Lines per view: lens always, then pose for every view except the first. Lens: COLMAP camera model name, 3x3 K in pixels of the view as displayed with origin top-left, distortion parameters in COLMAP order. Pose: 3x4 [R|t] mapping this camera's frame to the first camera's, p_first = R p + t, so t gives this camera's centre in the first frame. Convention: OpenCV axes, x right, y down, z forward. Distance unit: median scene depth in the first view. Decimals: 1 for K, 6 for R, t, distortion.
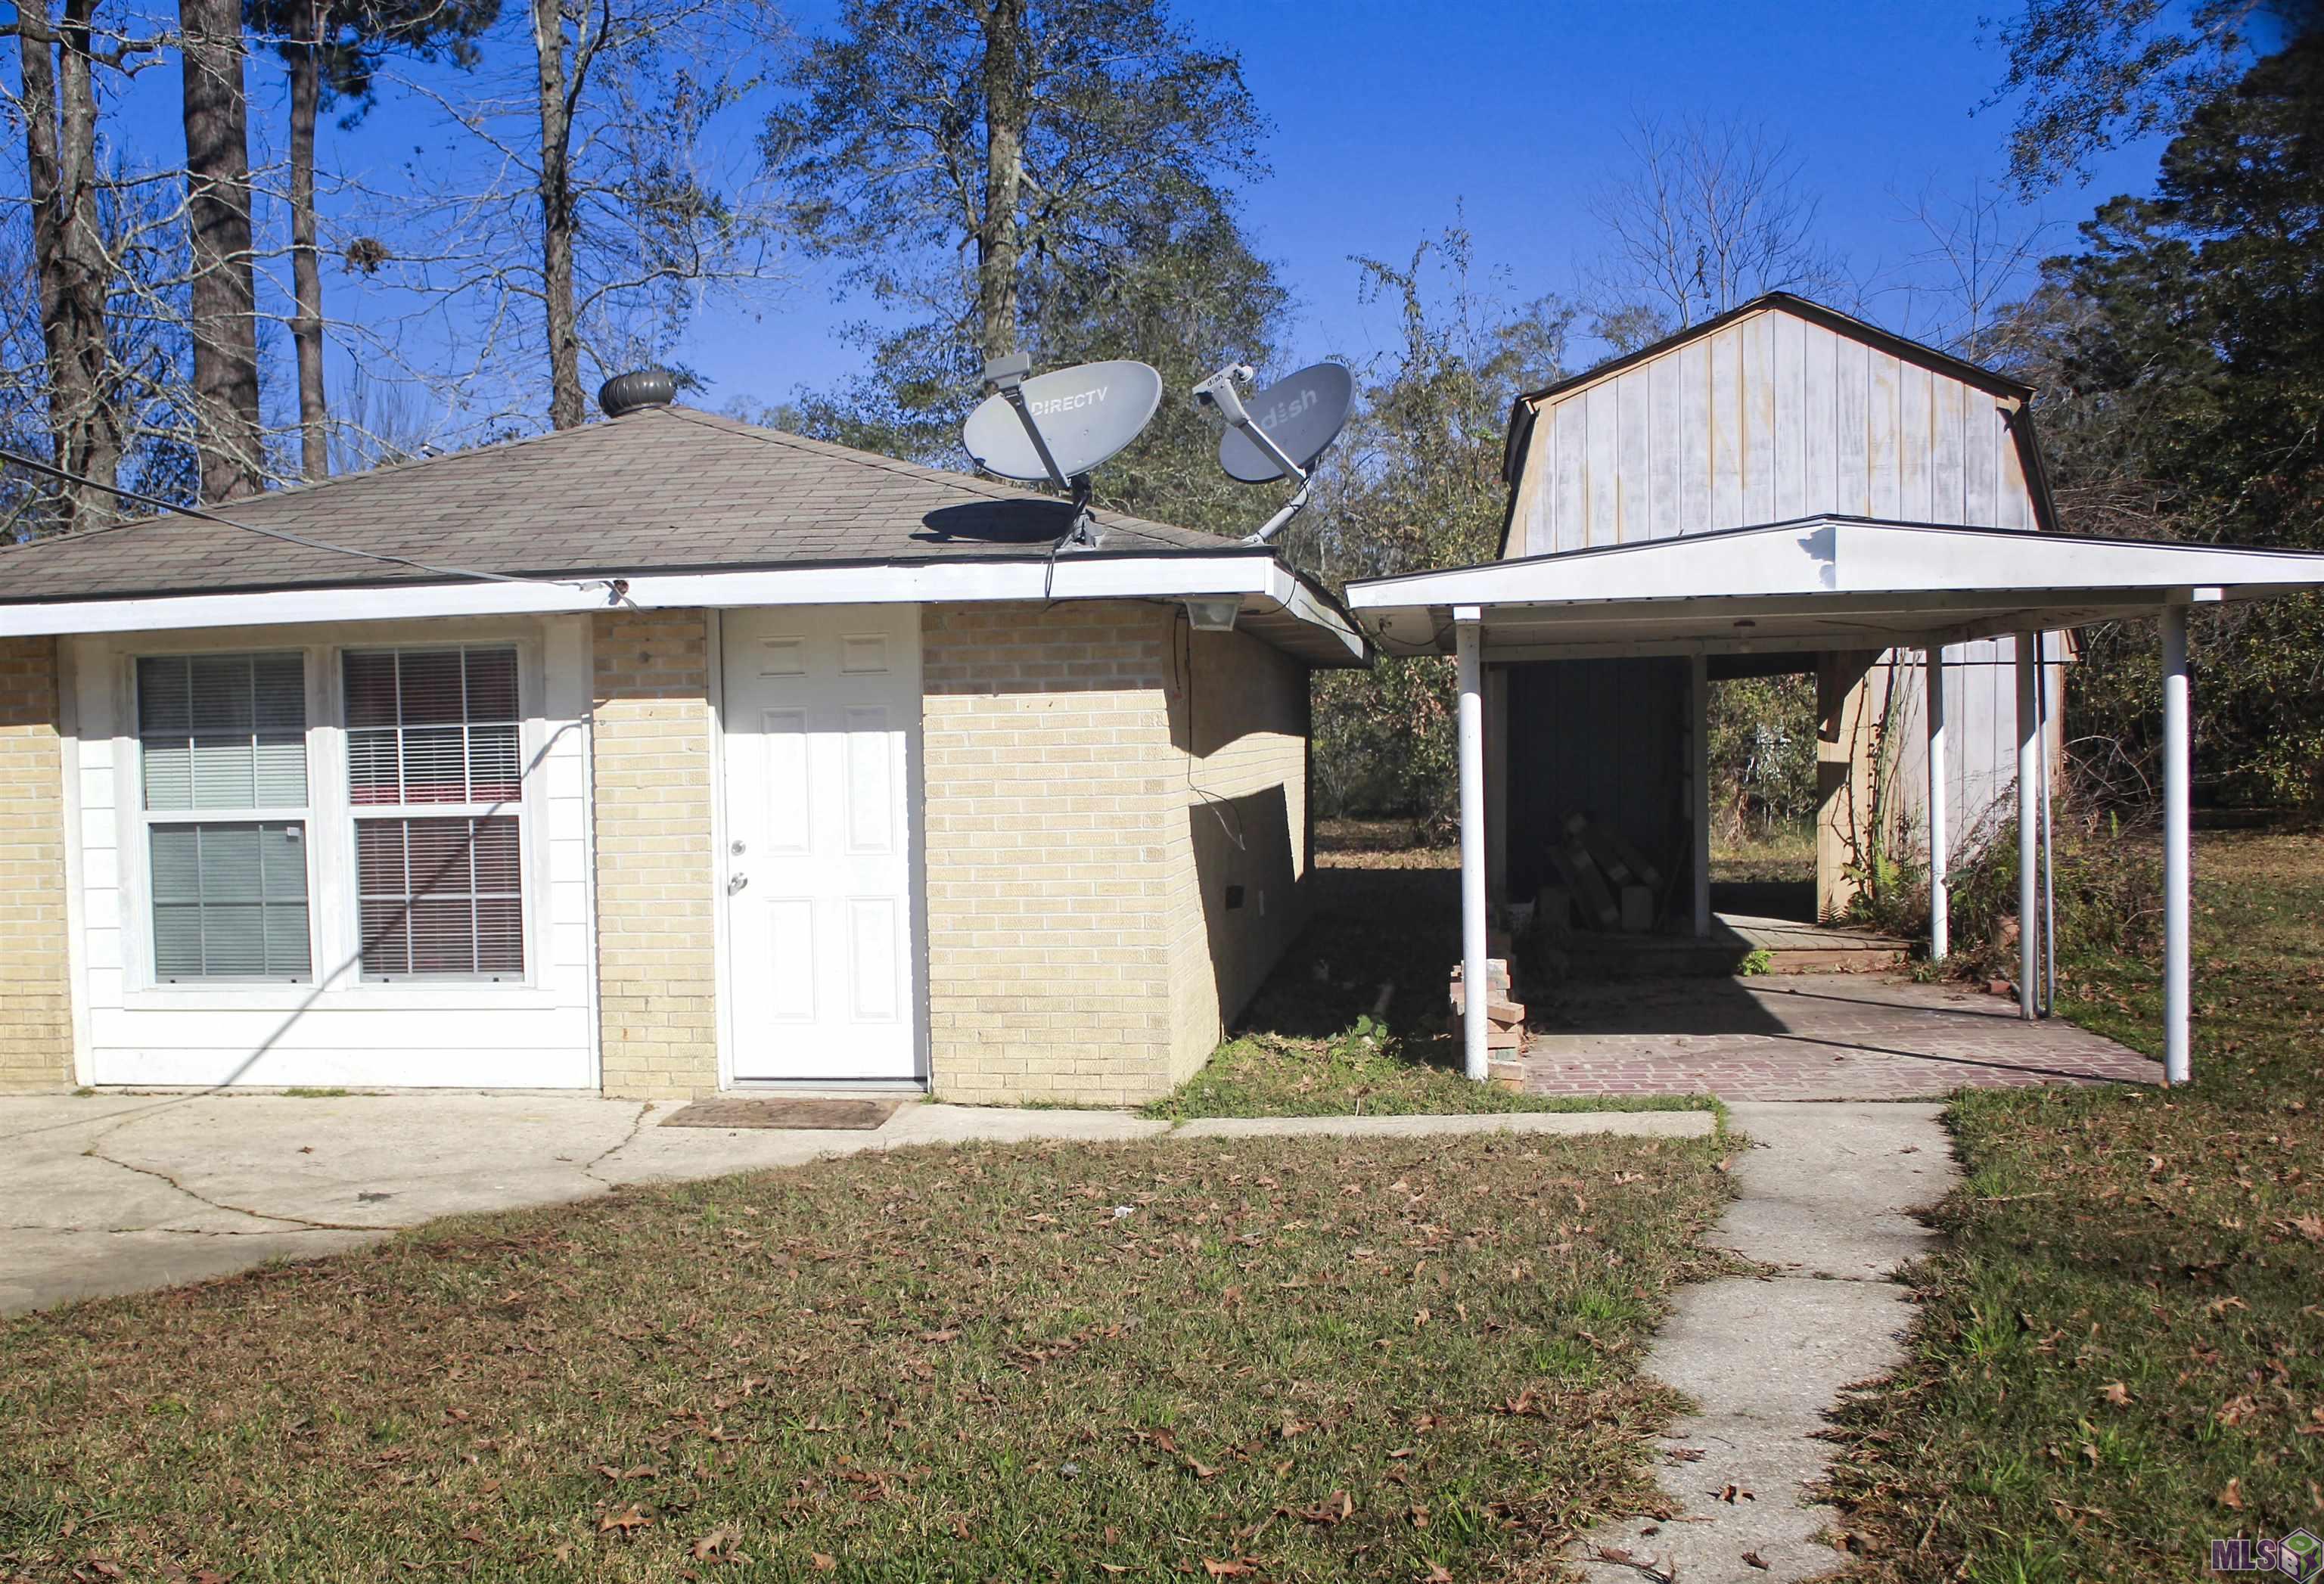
lens RADIAL K [[3221.5, 0, 1162.1], [0, 3221.5, 925.2], [0, 0, 1]] dist [-0.143113, 0.105798]
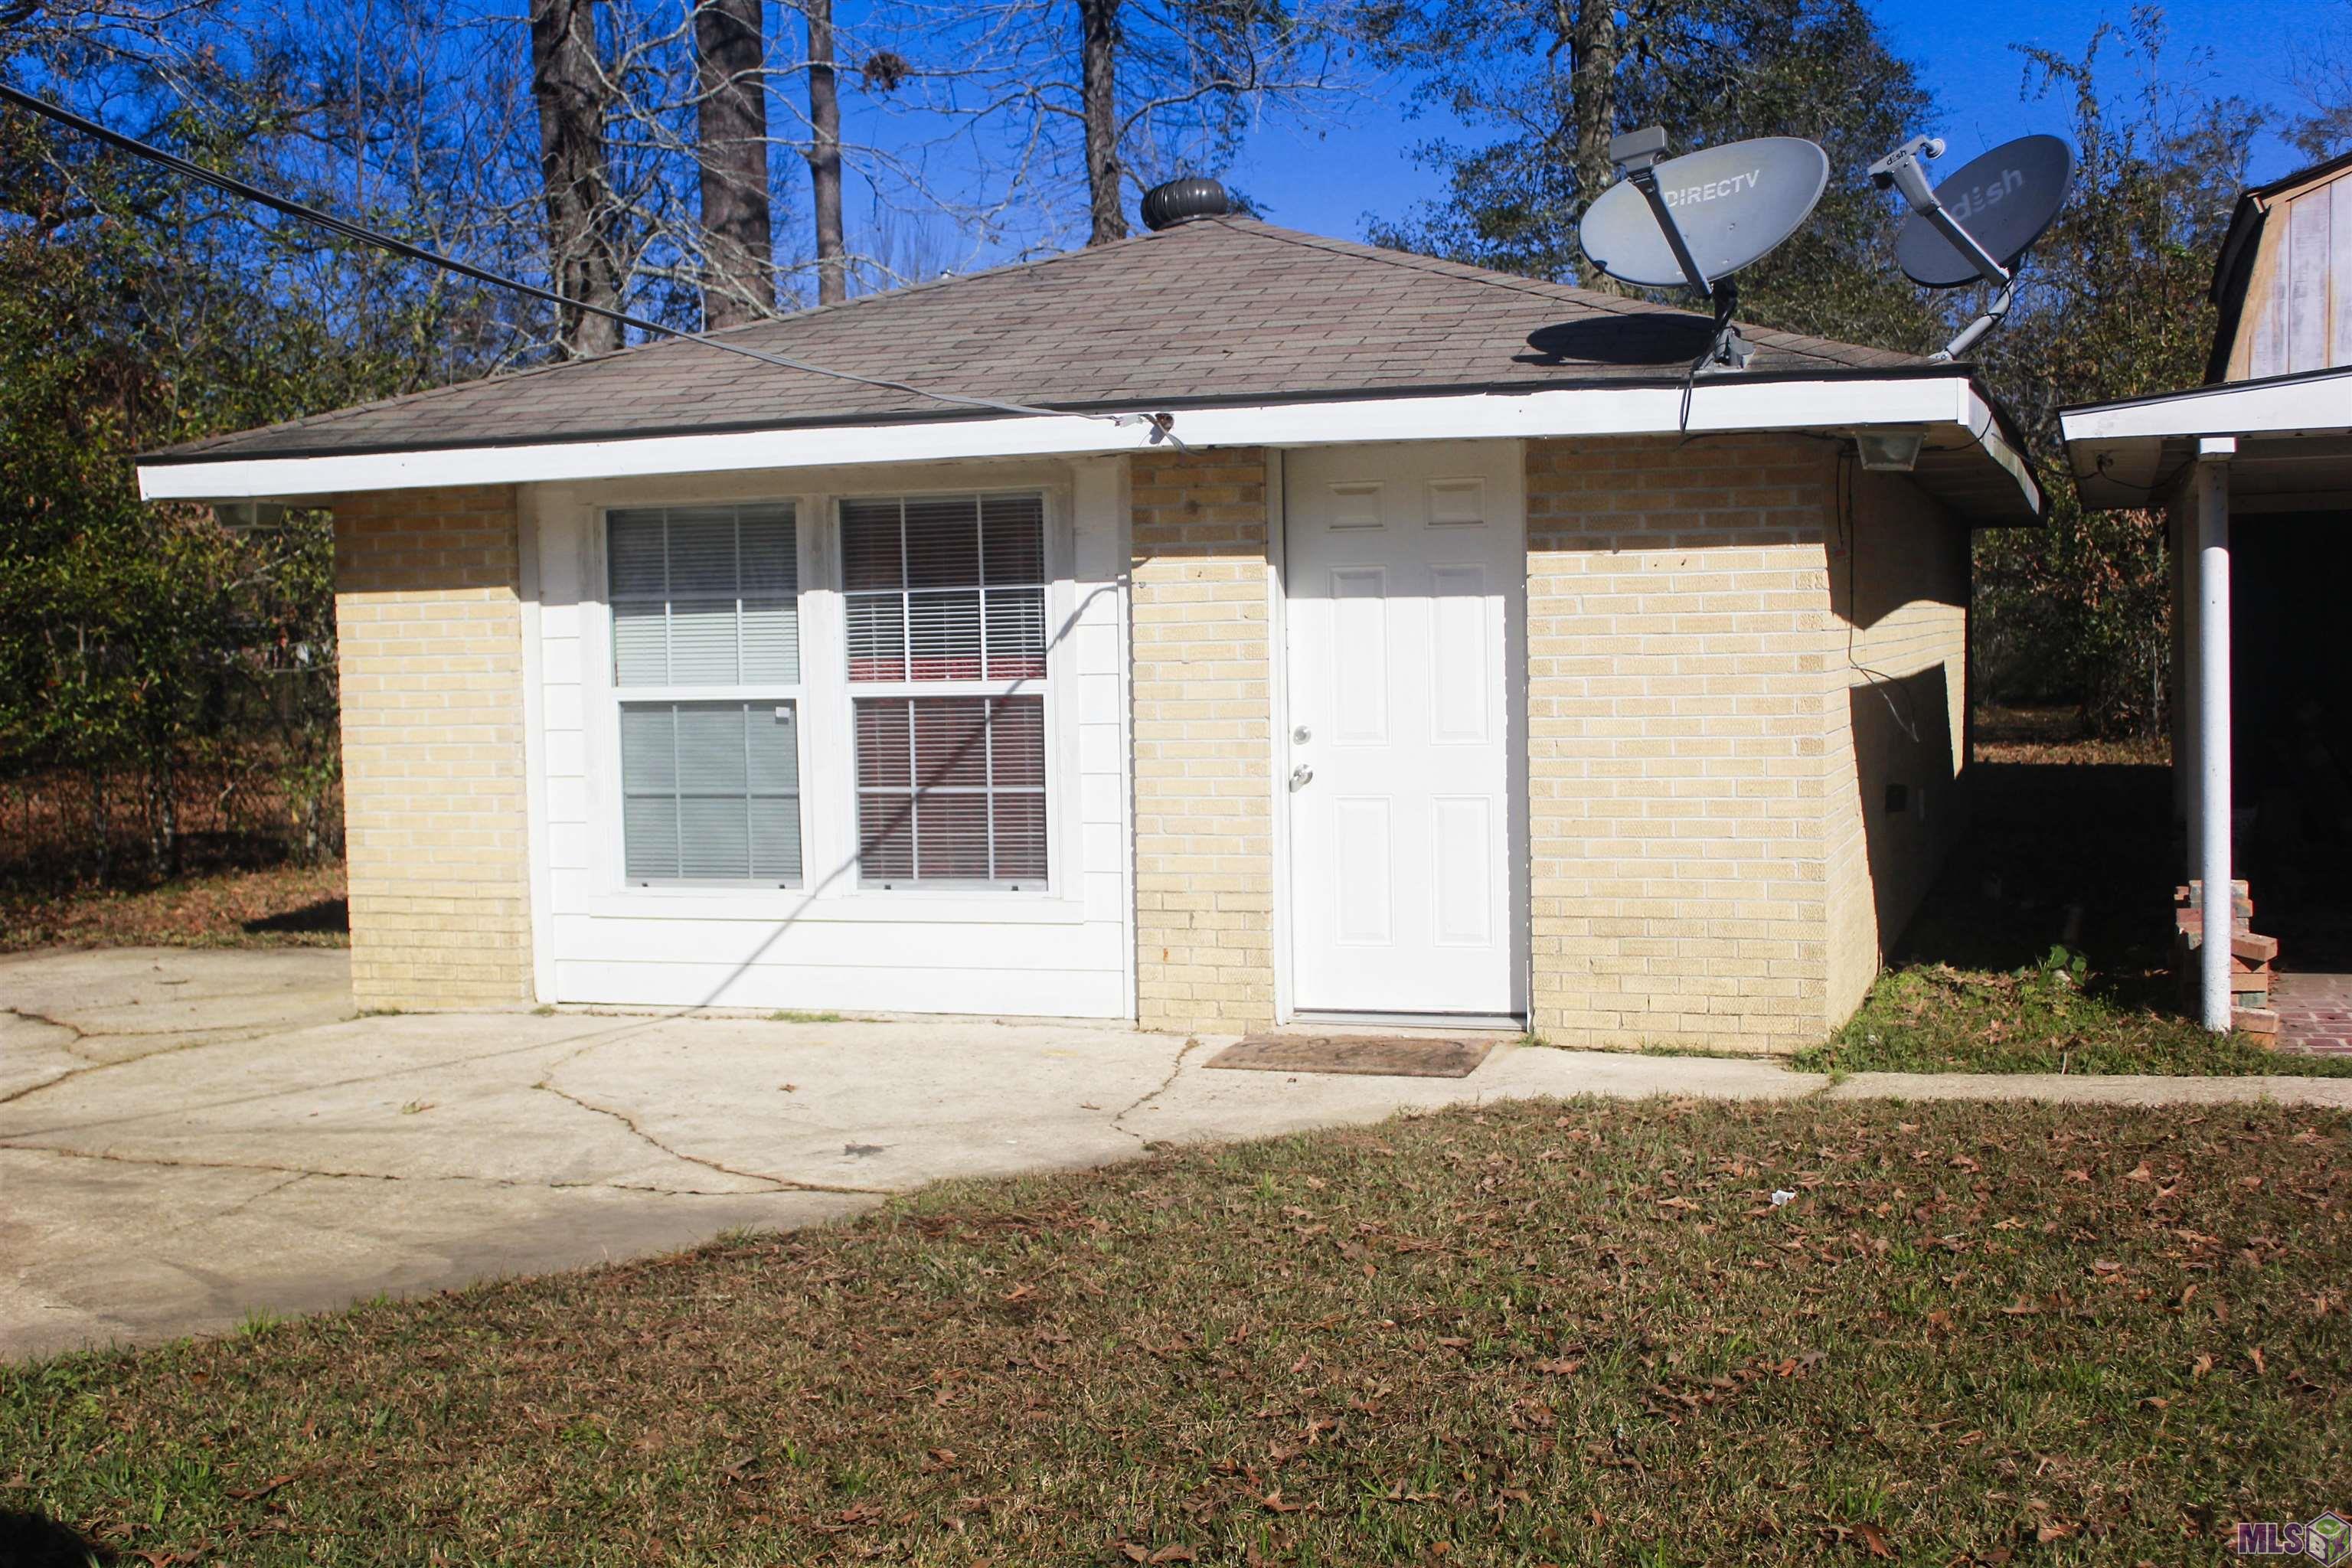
lens RADIAL K [[2940.5, 0, 1176.0], [0, 2940.5, 784.0], [0, 0, 1]] dist [-0.125857, 0.025704]
pose [[0.986218, 0.008705, -0.165222, -0.038212], [-0.009785, 0.999936, -0.005725, -0.006724], [0.165161, 0.007263, 0.986240, 0.243351]]
